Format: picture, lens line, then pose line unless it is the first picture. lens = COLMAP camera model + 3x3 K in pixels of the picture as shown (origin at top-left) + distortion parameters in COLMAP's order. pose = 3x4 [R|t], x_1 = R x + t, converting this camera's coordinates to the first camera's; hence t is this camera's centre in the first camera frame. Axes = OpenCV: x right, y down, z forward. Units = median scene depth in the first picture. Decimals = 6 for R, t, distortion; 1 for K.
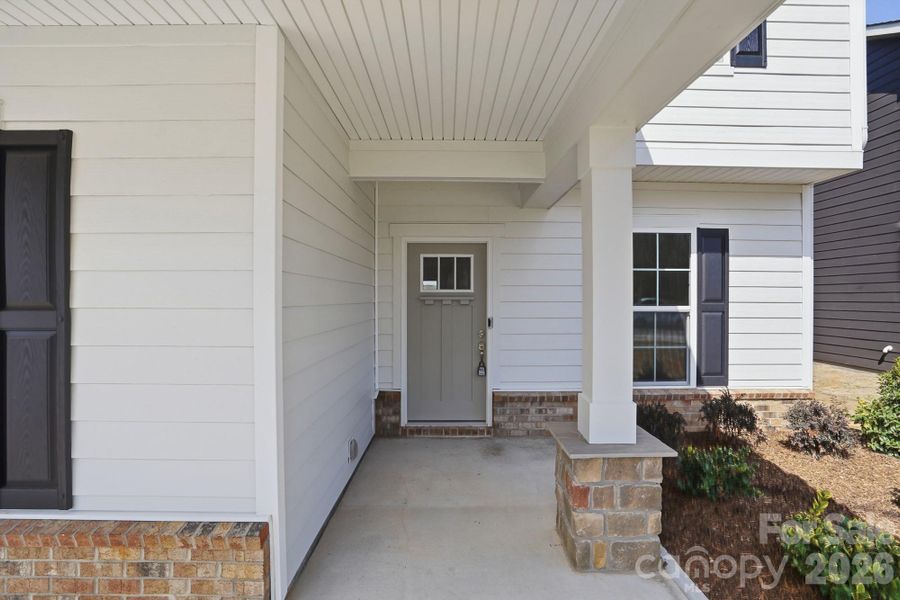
lens RADIAL K [[421.0, 0, 451.0], [0, 421.0, 298.7], [0, 0, 1]] dist [-0.037871, 0.009444]
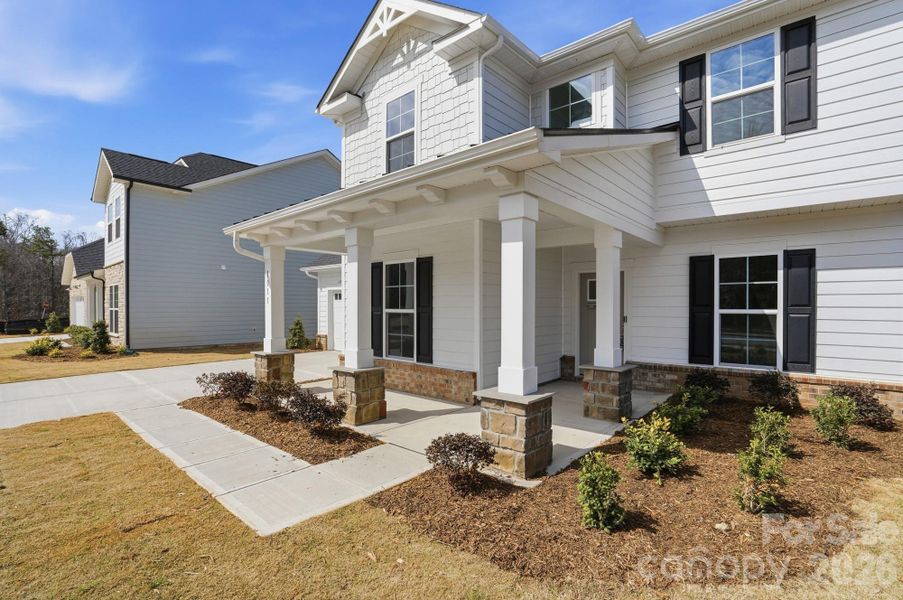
lens RADIAL K [[422.4, 0, 453.7], [0, 422.4, 304.7], [0, 0, 1]] dist [-0.037871, 0.009444]
pose [[0.742850, 0.000758, -0.669458, 0.692326], [-0.002650, 0.999995, -0.001808, 0.006909], [0.669453, 0.003117, 0.742848, -0.666152]]
